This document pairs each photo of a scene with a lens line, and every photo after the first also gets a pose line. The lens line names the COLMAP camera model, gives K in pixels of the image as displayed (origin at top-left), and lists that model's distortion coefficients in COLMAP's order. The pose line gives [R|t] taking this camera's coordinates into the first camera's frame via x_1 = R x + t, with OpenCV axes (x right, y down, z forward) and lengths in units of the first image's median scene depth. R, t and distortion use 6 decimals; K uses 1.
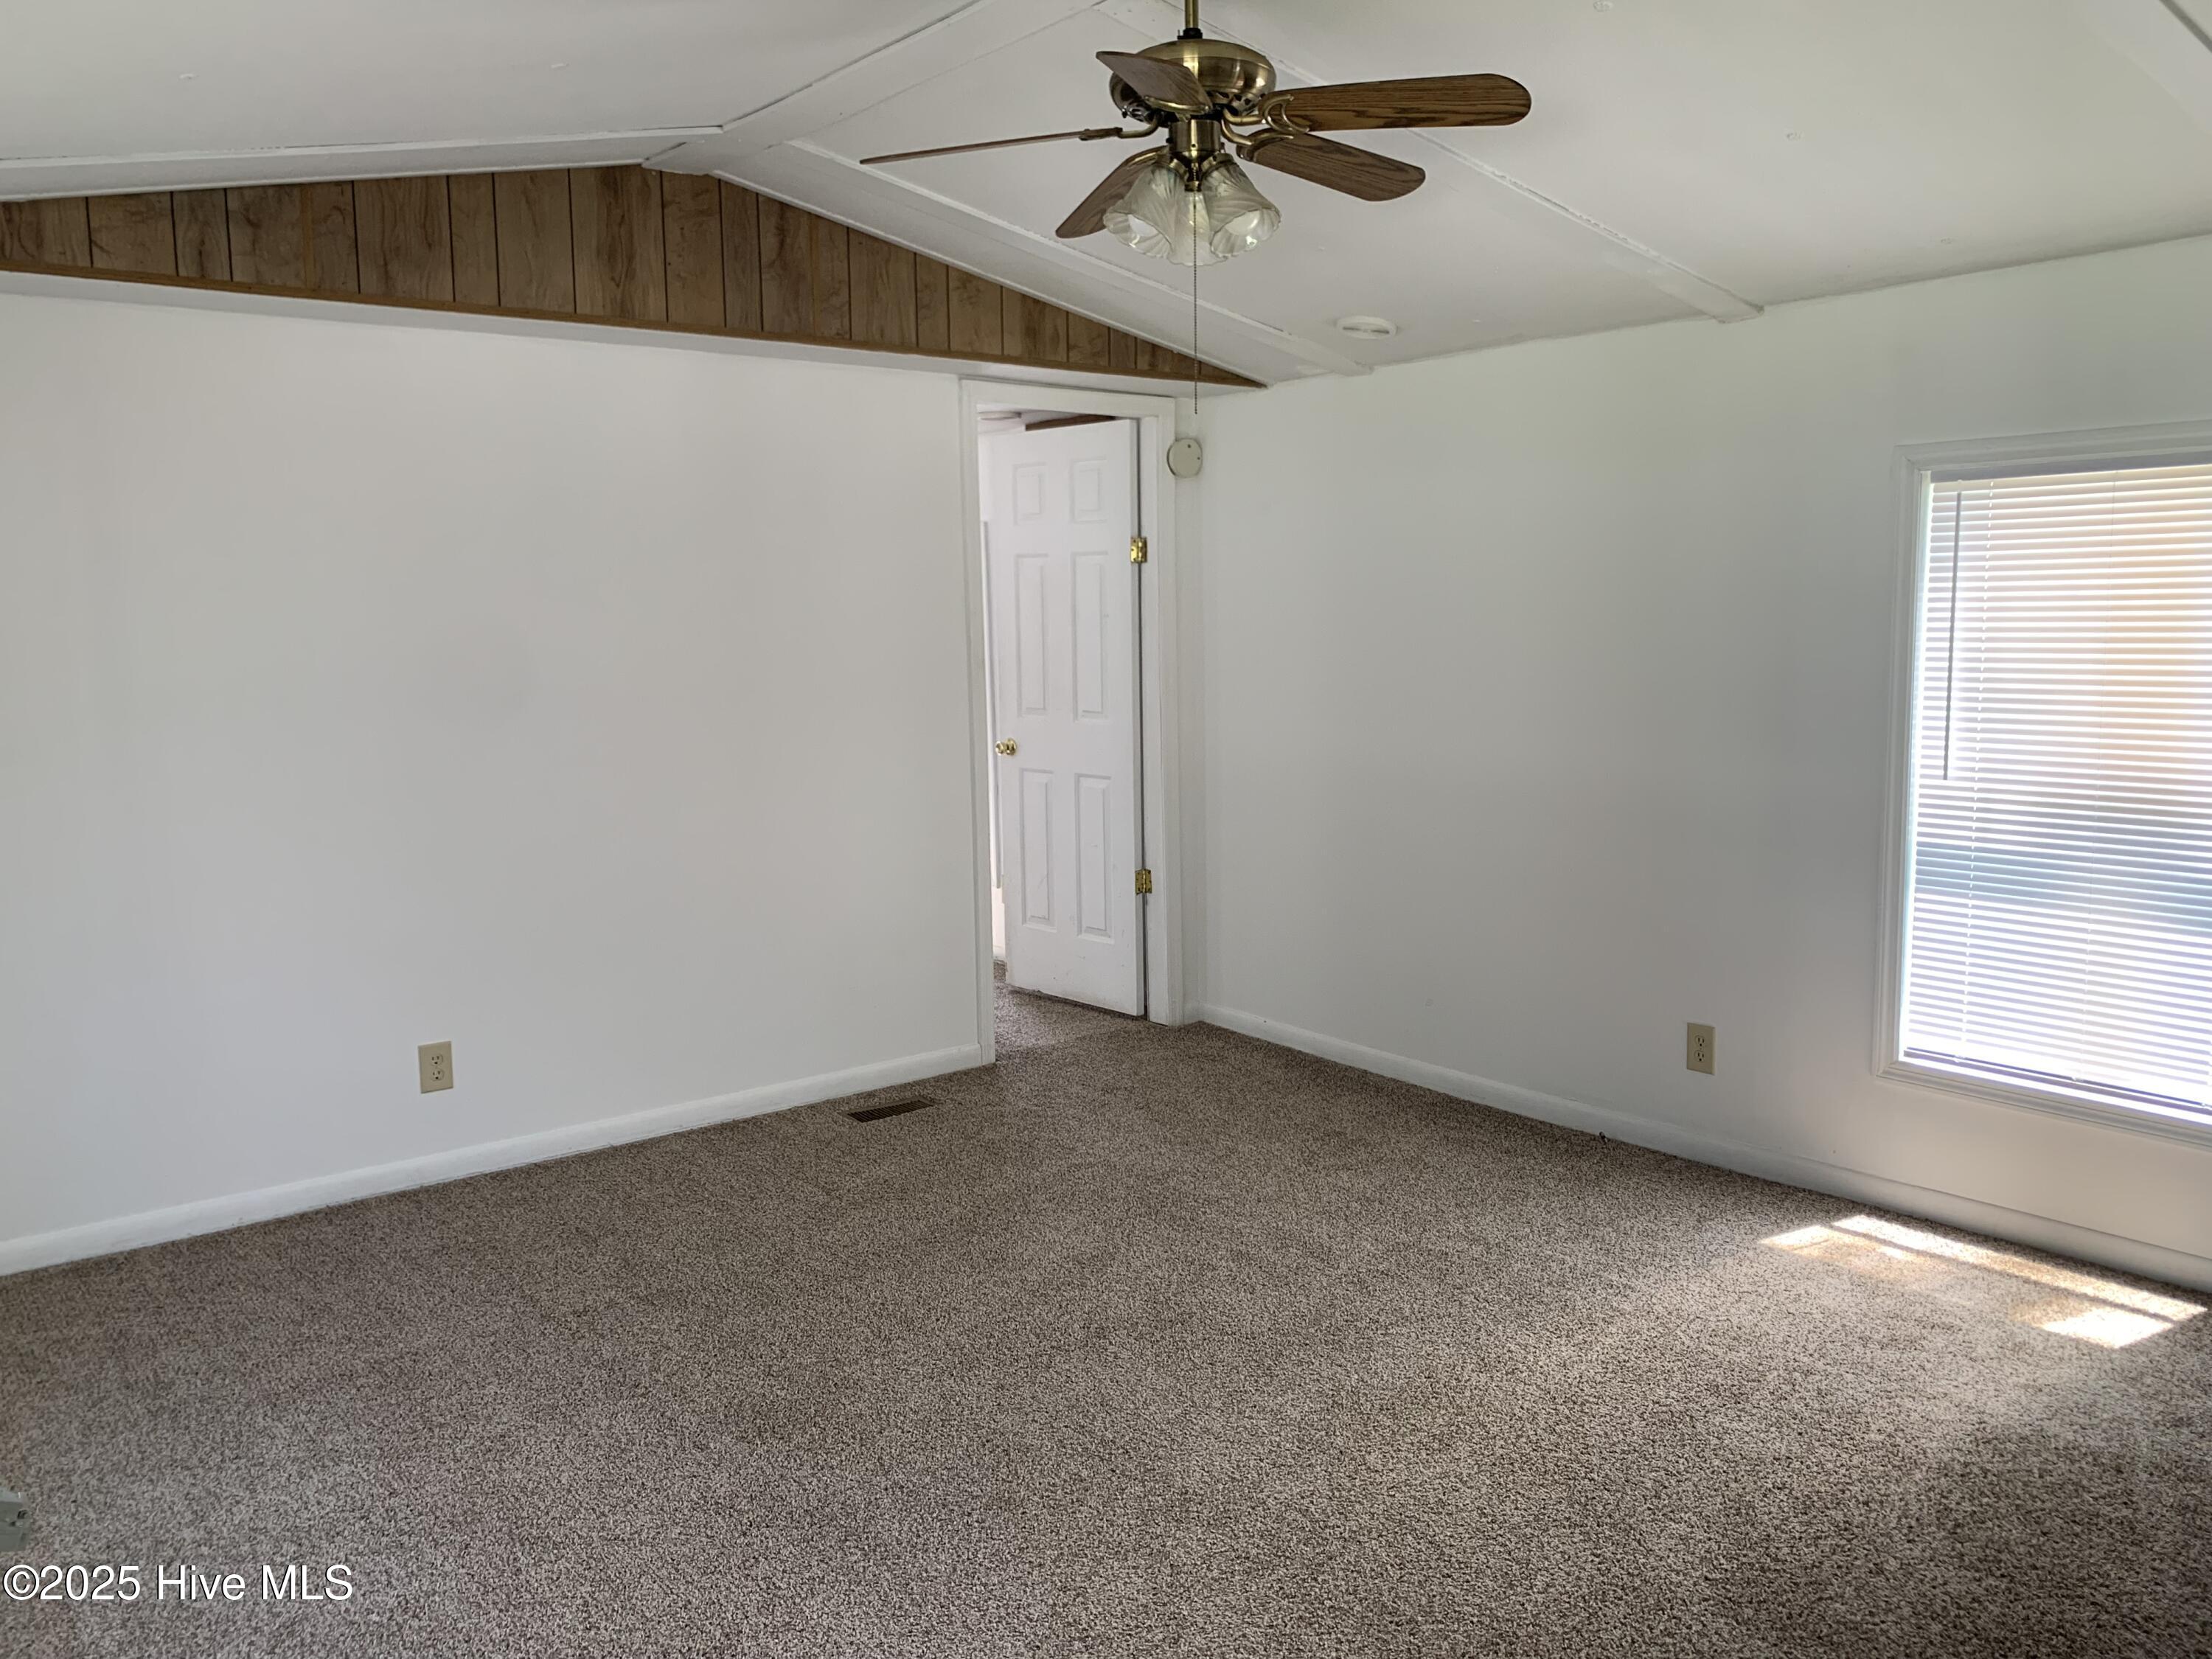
lens RADIAL K [[1726.3, 0, 1098.6], [0, 1726.3, 828.9], [0, 0, 1]] dist [0.008899, 0.019100]
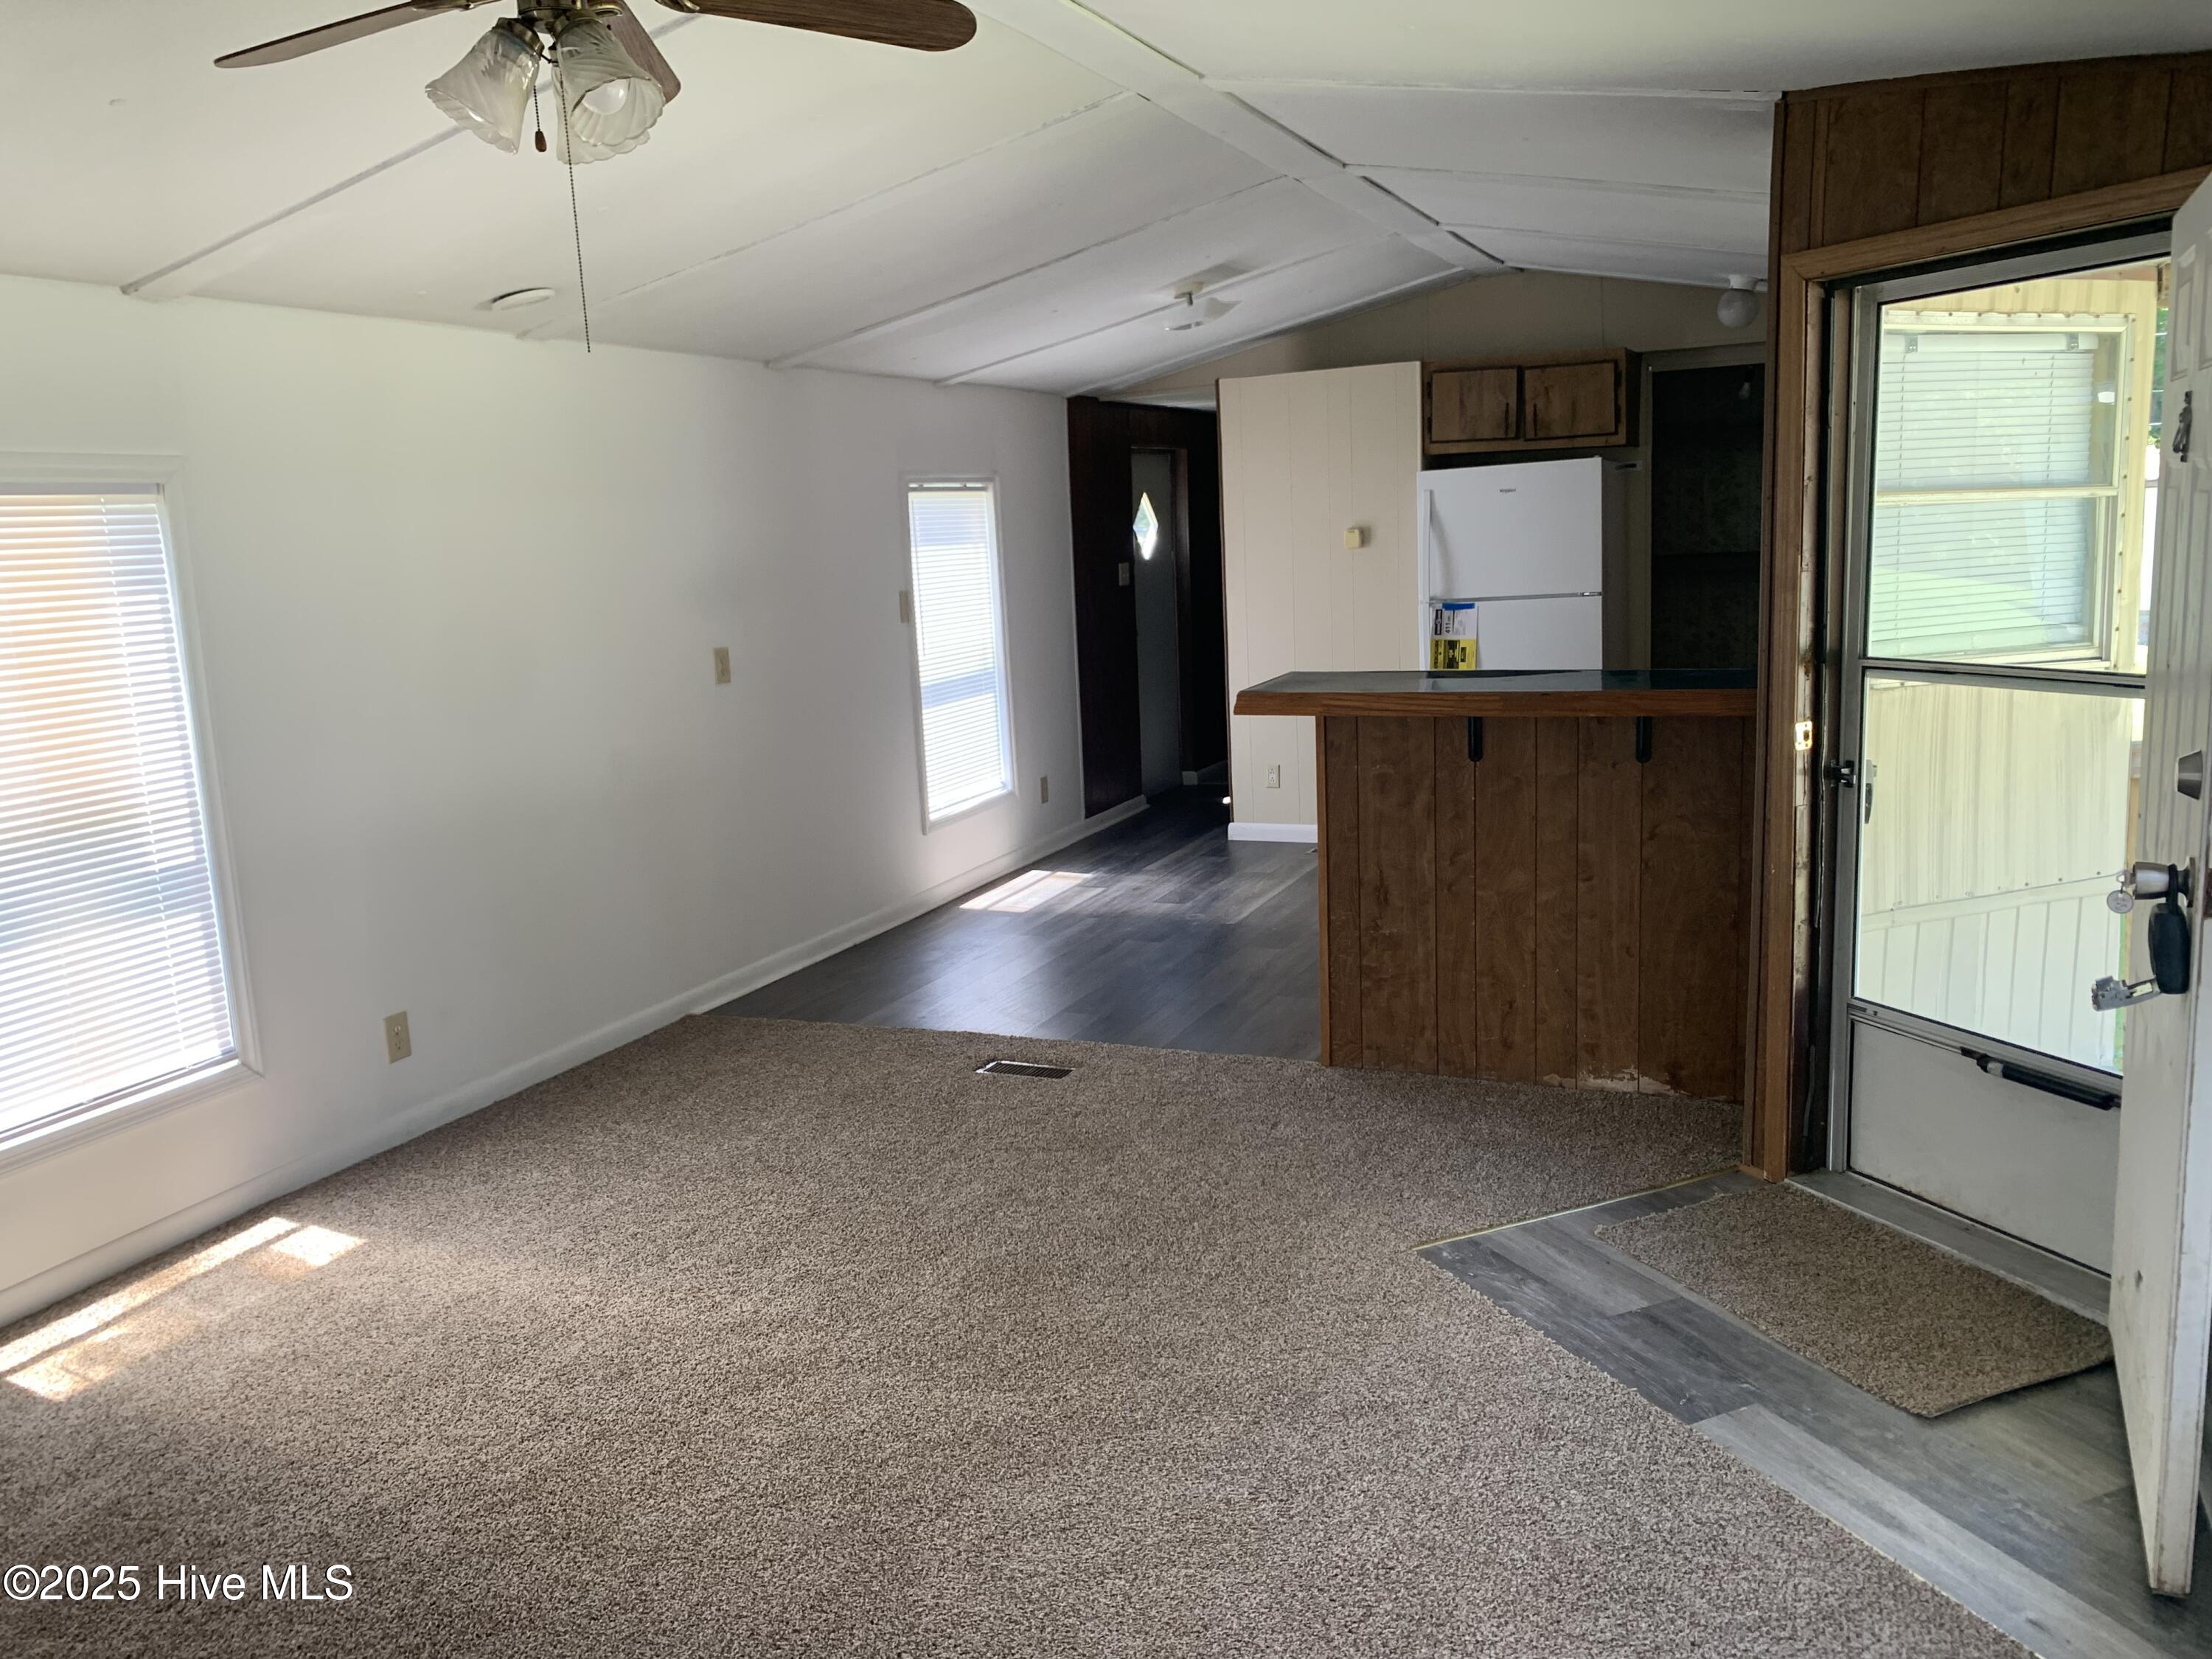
lens RADIAL K [[1726.3, 0, 1104.9], [0, 1726.3, 832.9], [0, 0, 1]] dist [0.008899, 0.019100]
pose [[-0.446454, -0.122217, 0.886421, -0.506776], [0.190763, 0.954855, 0.227732, -0.104948], [-0.874236, 0.270768, -0.402984, 0.780990]]
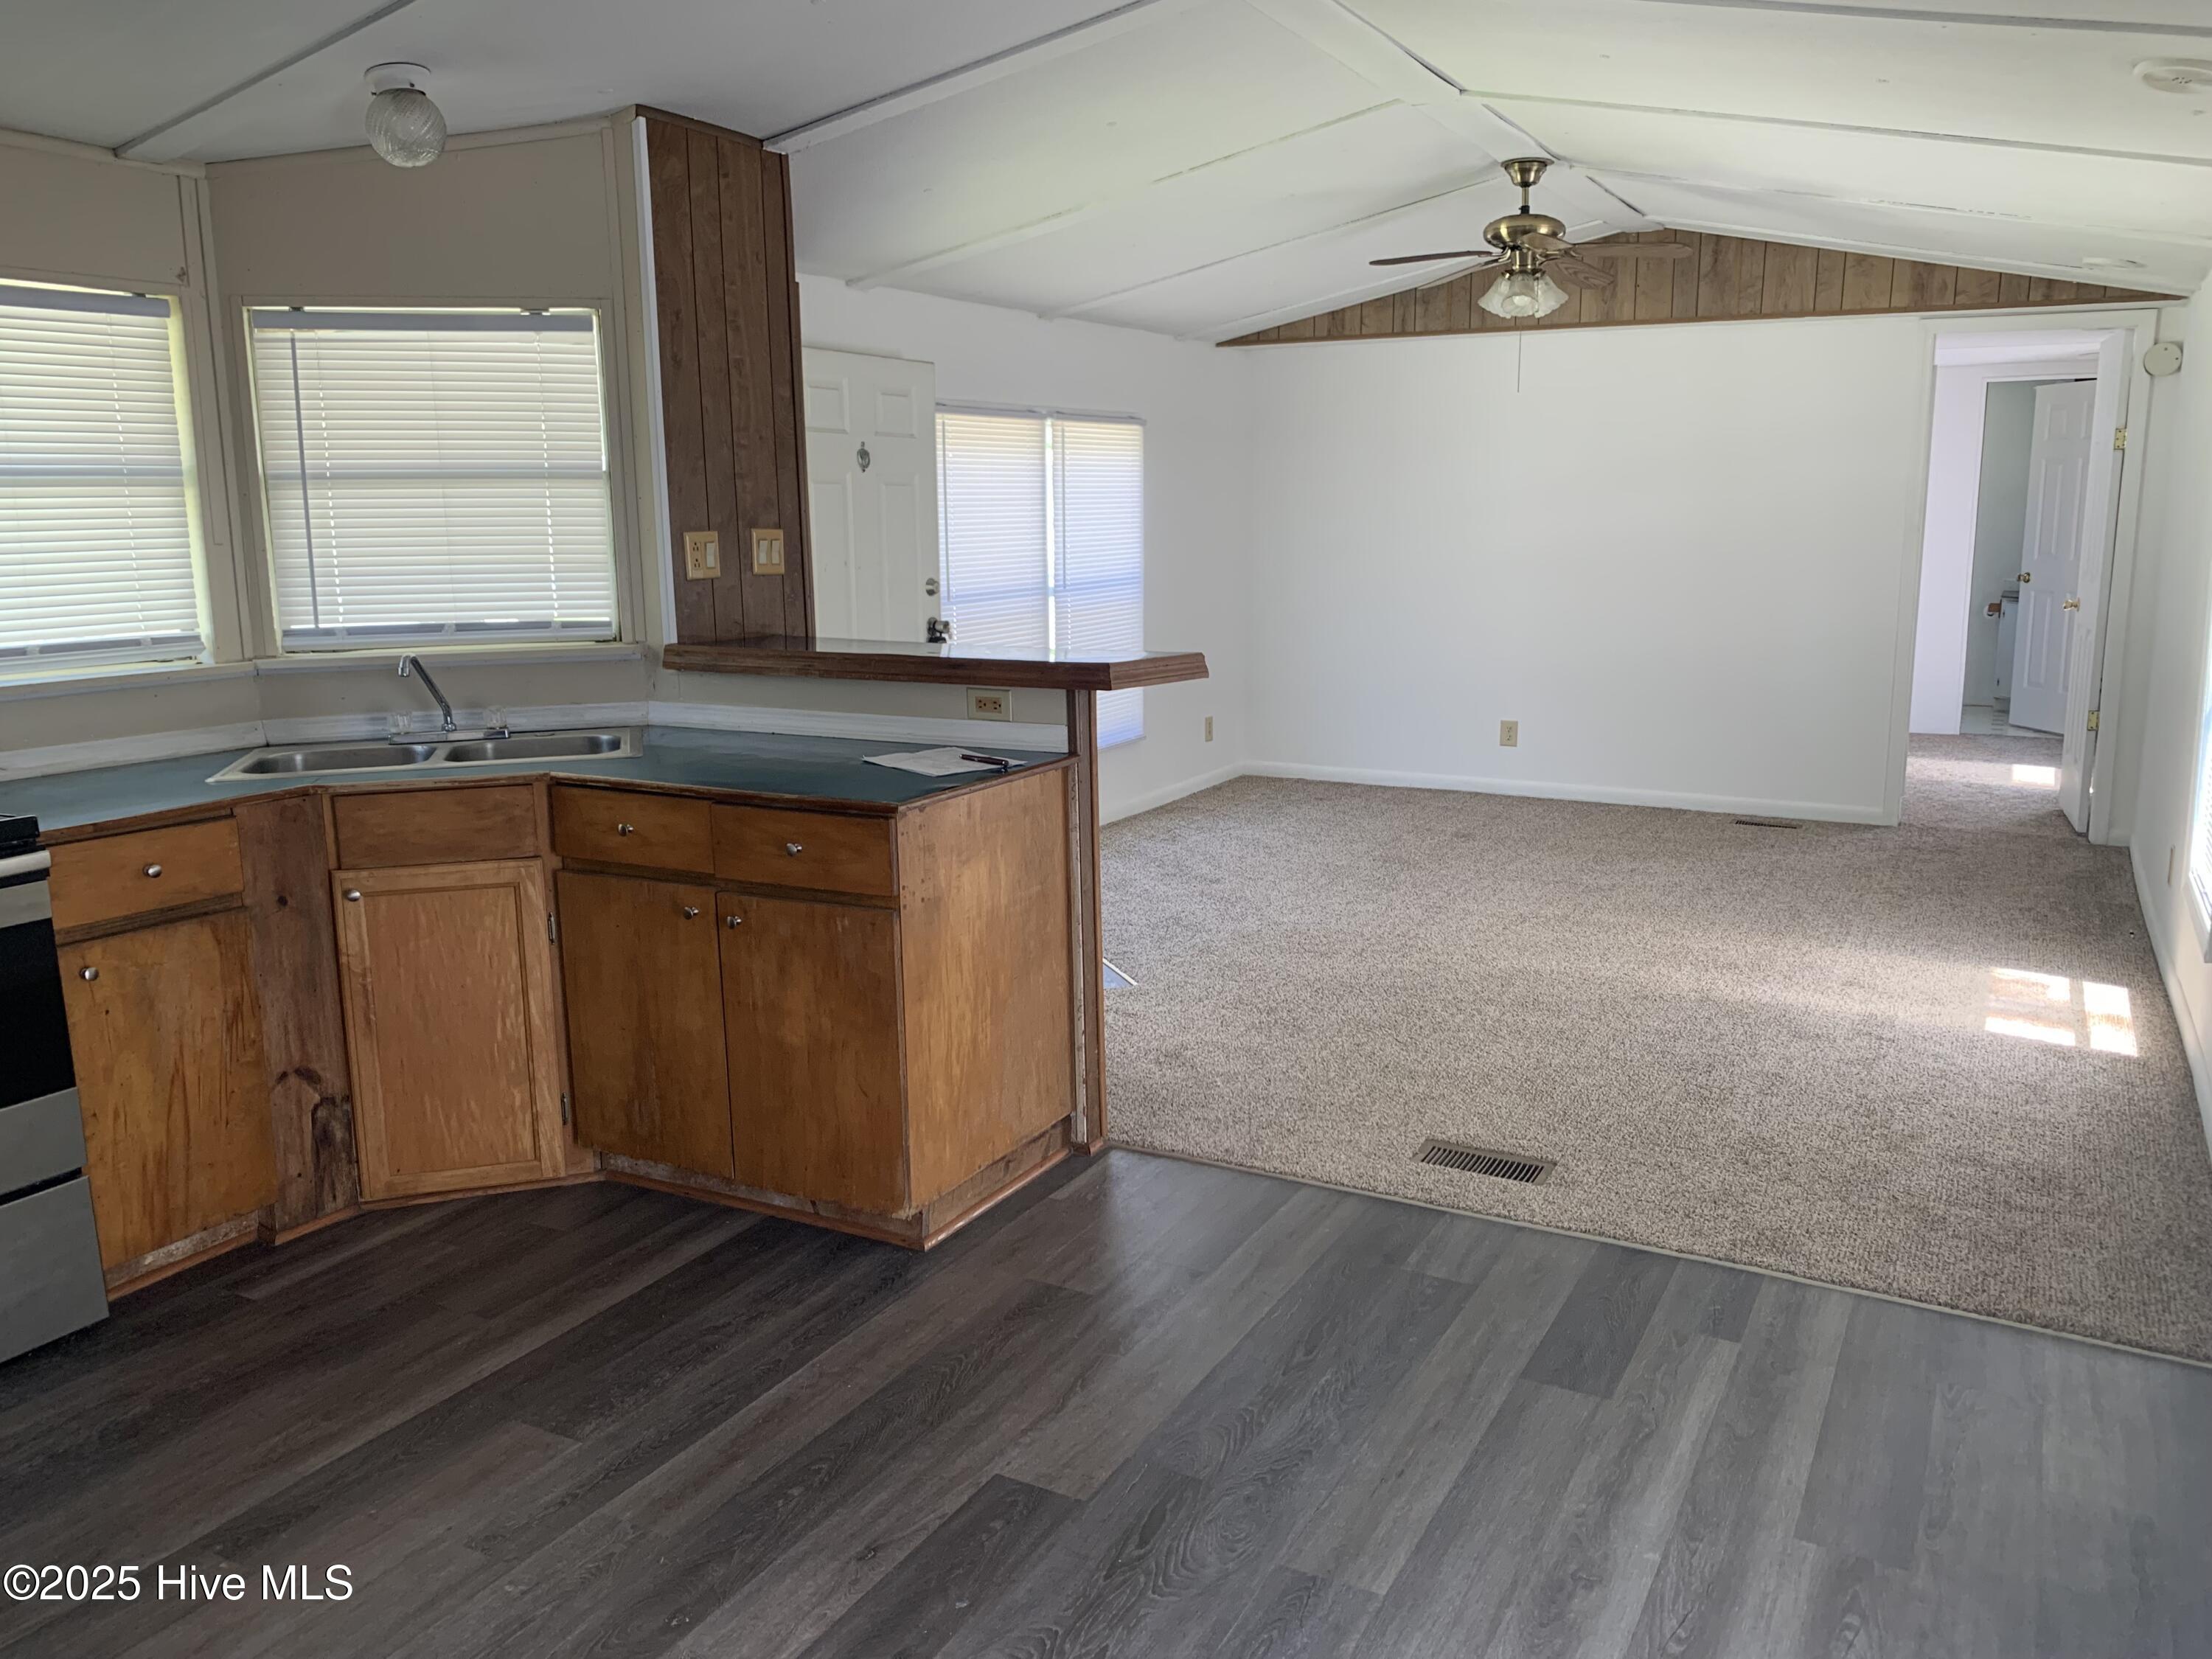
lens RADIAL K [[1726.3, 0, 1096.1], [0, 1726.3, 824.4], [0, 0, 1]] dist [0.008899, 0.019100]
pose [[0.379539, 0.180171, -0.907463, 1.233009], [-0.132244, 0.981347, 0.139531, 0.034312], [0.915676, 0.067050, 0.396286, -0.152892]]
